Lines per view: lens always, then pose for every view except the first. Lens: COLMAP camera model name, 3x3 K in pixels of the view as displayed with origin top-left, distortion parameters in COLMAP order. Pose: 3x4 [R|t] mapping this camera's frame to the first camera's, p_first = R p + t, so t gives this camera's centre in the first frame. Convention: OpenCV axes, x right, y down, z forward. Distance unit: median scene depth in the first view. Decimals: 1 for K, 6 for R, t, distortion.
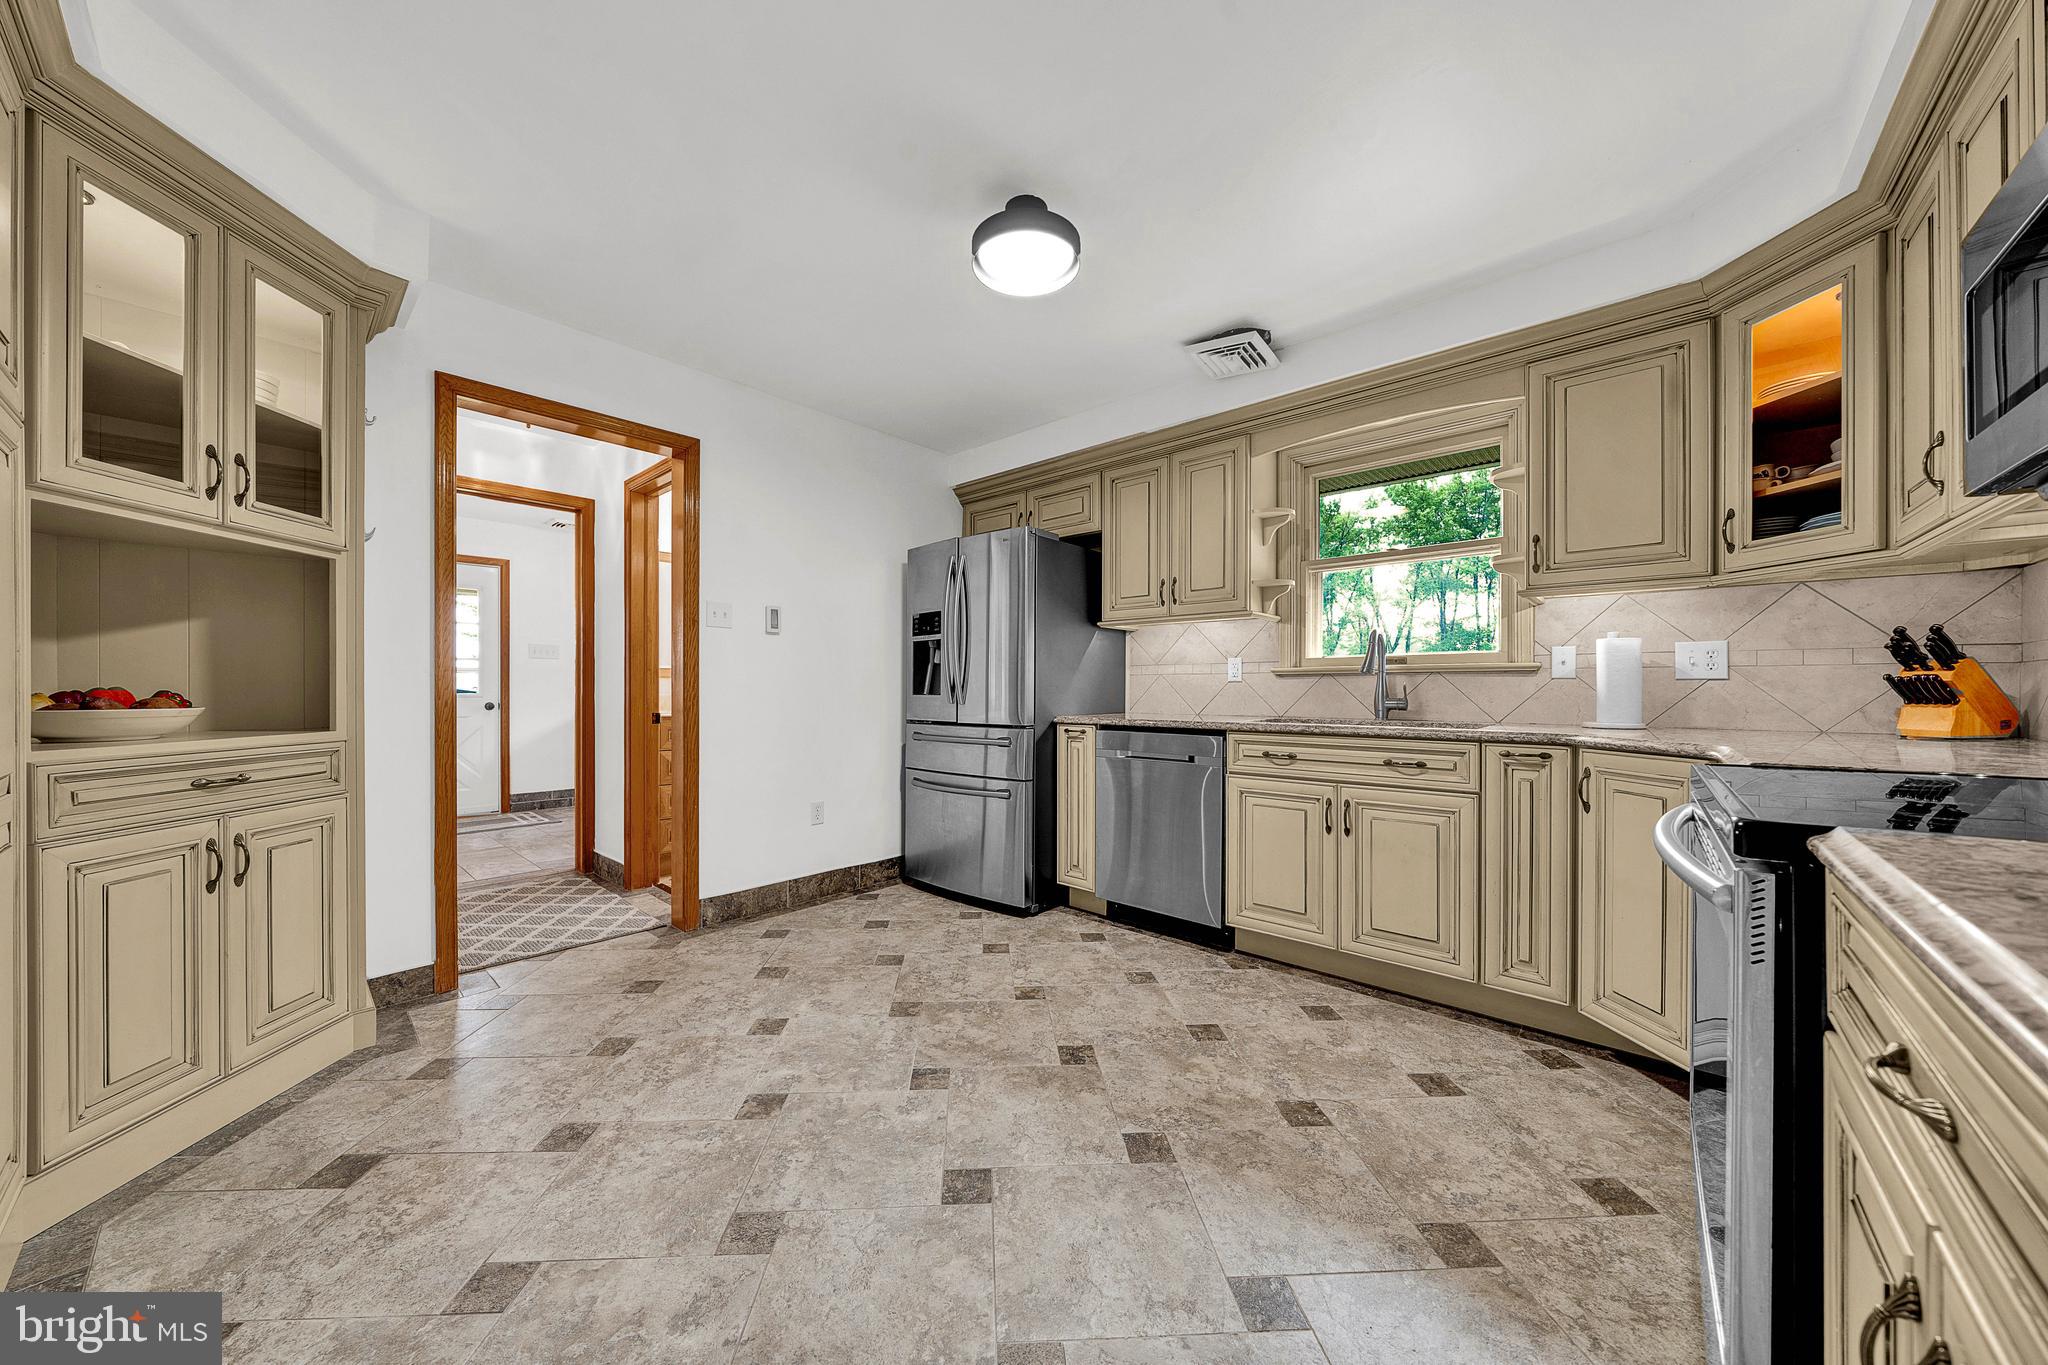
lens RADIAL K [[710.4, 0, 1016.5], [0, 710.4, 688.4], [0, 0, 1]] dist [-0.005631, 0.000278]
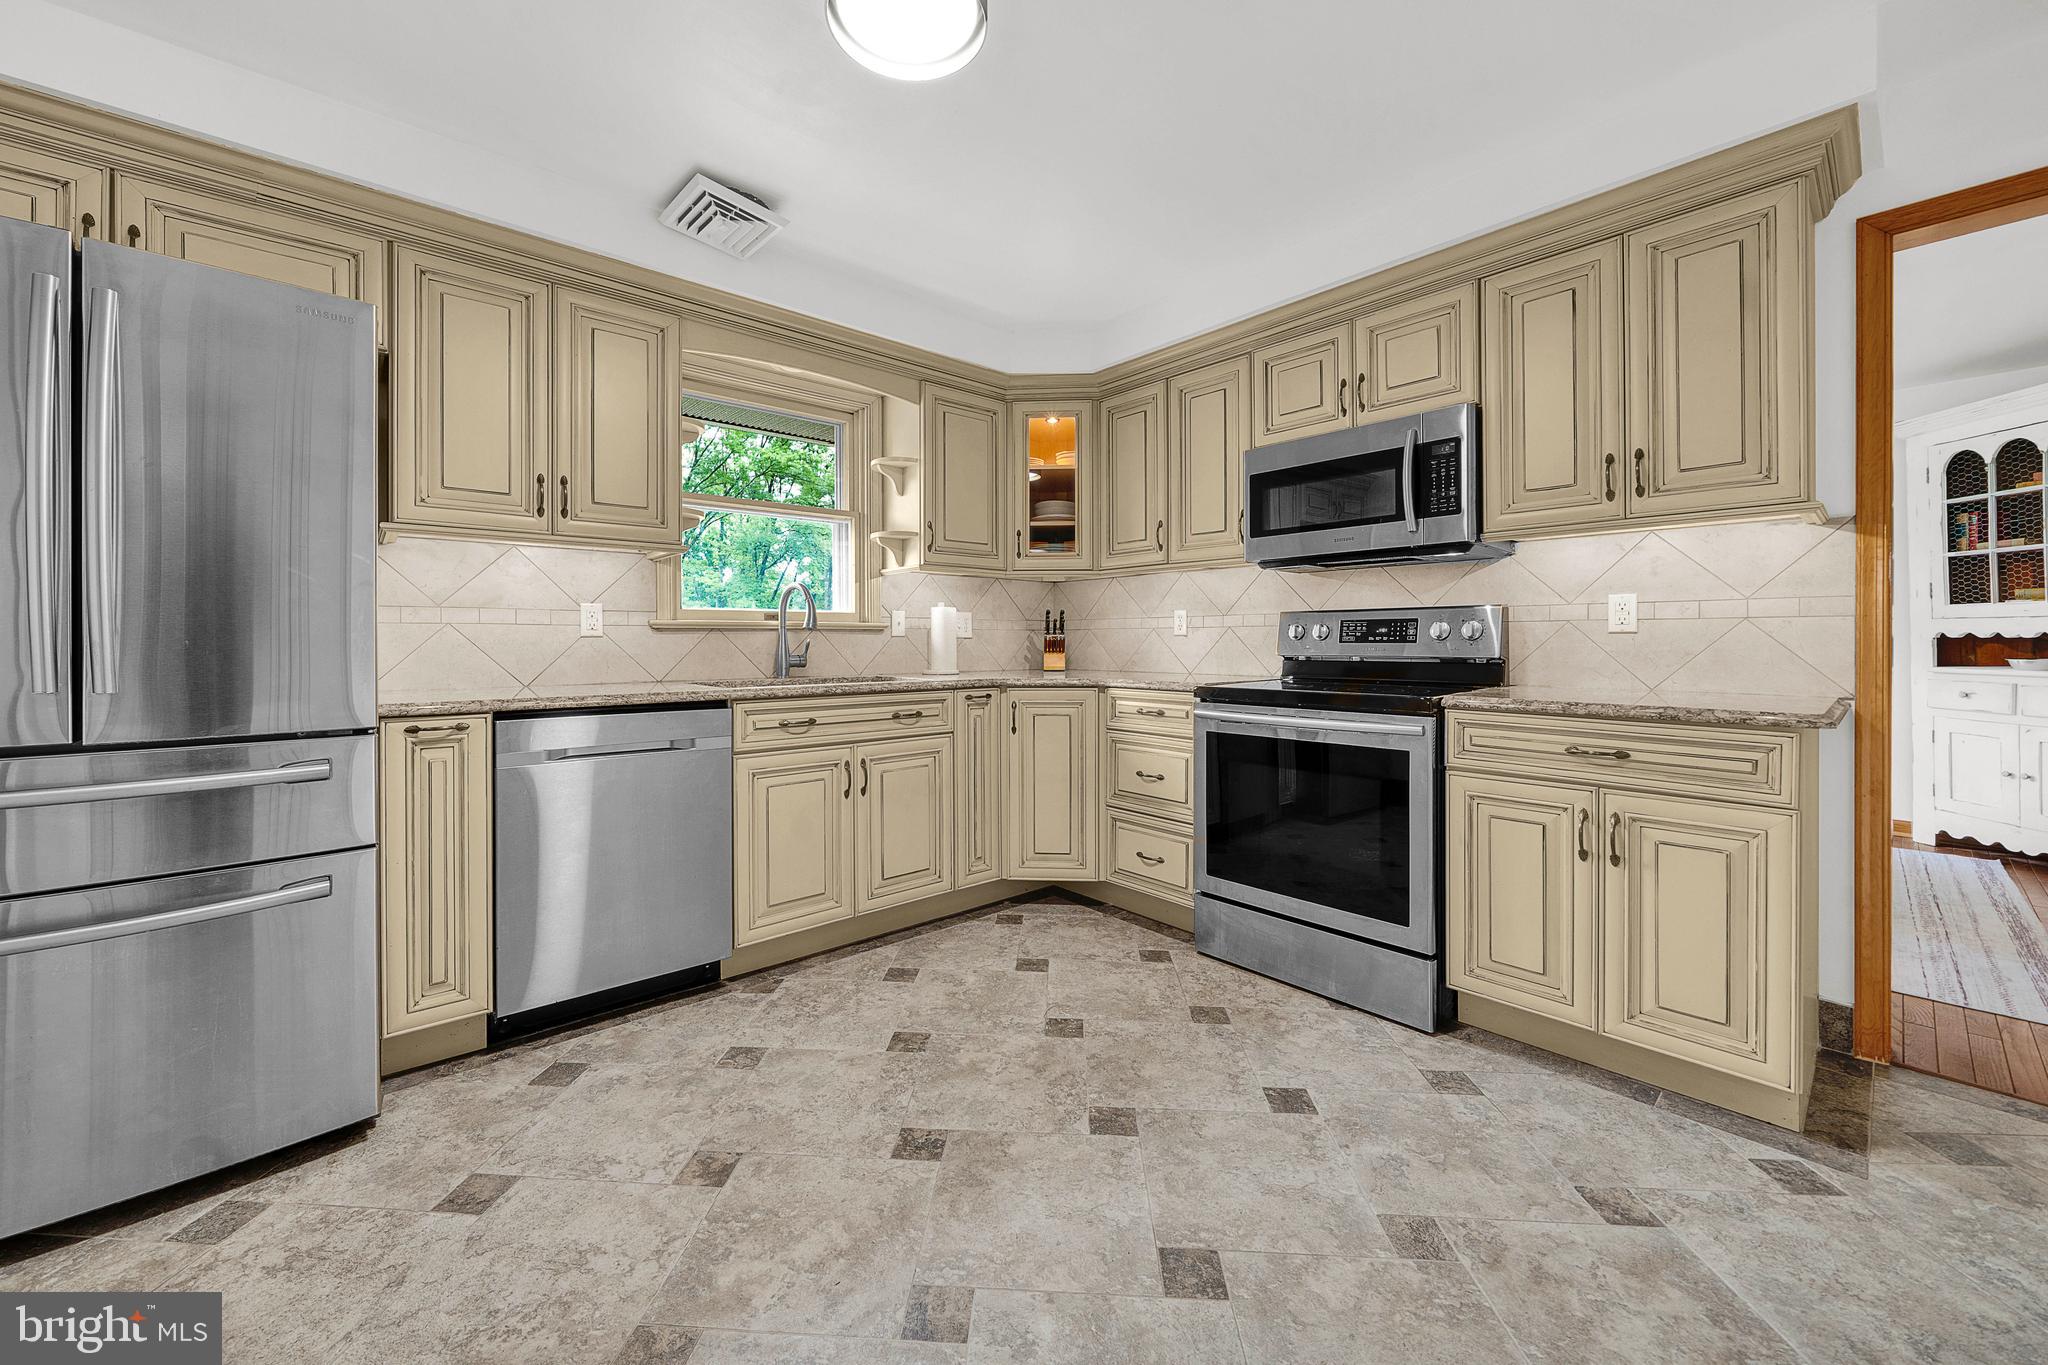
lens RADIAL K [[770.5, 0, 1029.5], [0, 770.5, 646.4], [0, 0, 1]] dist [-0.006620, 0.000471]
pose [[0.110389, -0.004465, 0.993878, -0.655568], [0.003687, 0.999985, 0.004083, -0.002062], [-0.993882, 0.003214, 0.110403, 0.755929]]
